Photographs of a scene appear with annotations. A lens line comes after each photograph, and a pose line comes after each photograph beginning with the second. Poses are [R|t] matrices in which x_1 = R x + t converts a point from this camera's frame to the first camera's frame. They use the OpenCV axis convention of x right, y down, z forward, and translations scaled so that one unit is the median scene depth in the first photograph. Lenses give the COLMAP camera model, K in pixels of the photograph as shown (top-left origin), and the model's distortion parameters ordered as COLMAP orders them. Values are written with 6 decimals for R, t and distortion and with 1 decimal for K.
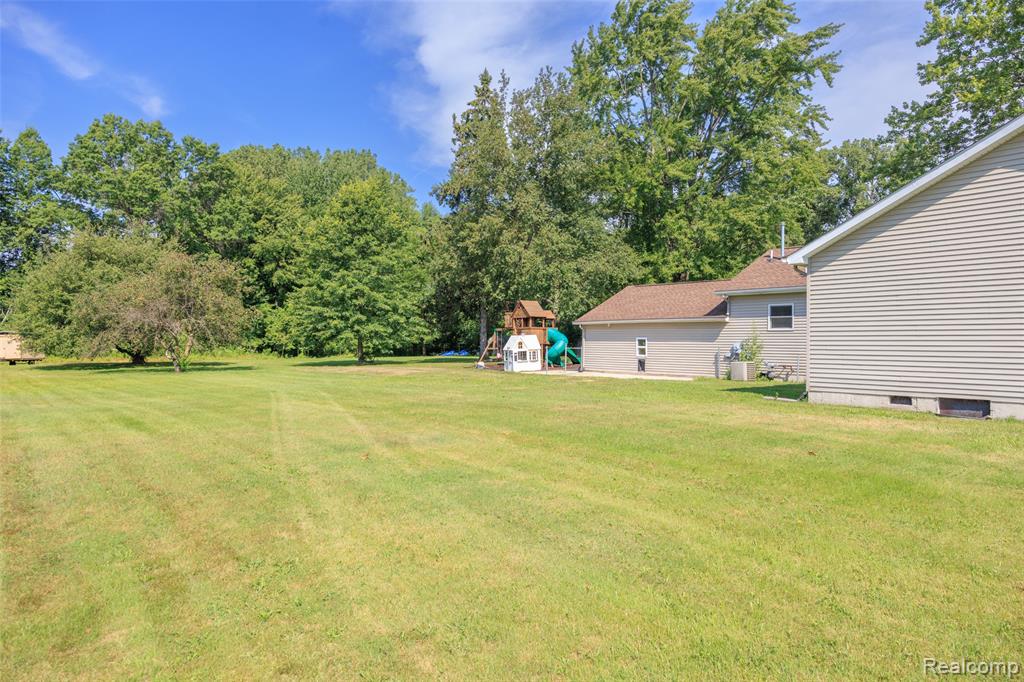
lens RADIAL K [[708.7, 0, 509.3], [0, 708.7, 342.0], [0, 0, 1]] dist [-0.004292, 0.005302]
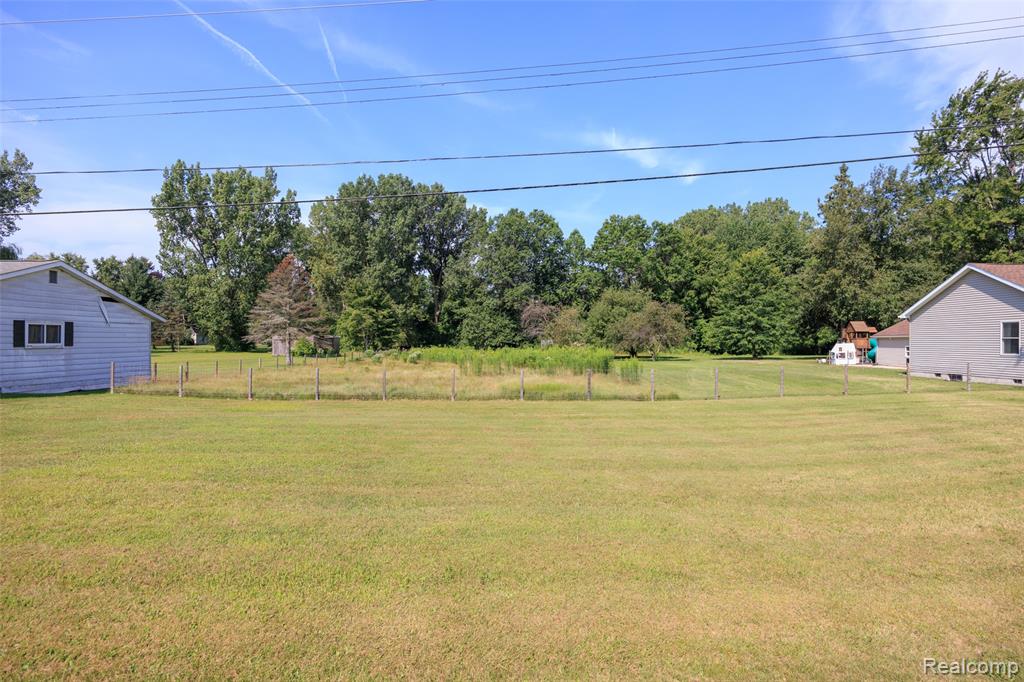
lens RADIAL K [[580.5, 0, 509.1], [0, 580.5, 339.3], [0, 0, 1]] dist [-0.038018, -0.002487]
pose [[0.788360, -0.001258, -0.615212, 0.183806], [-0.001792, 0.999989, -0.004341, -0.009615], [0.615211, 0.004525, 0.788350, -0.460240]]
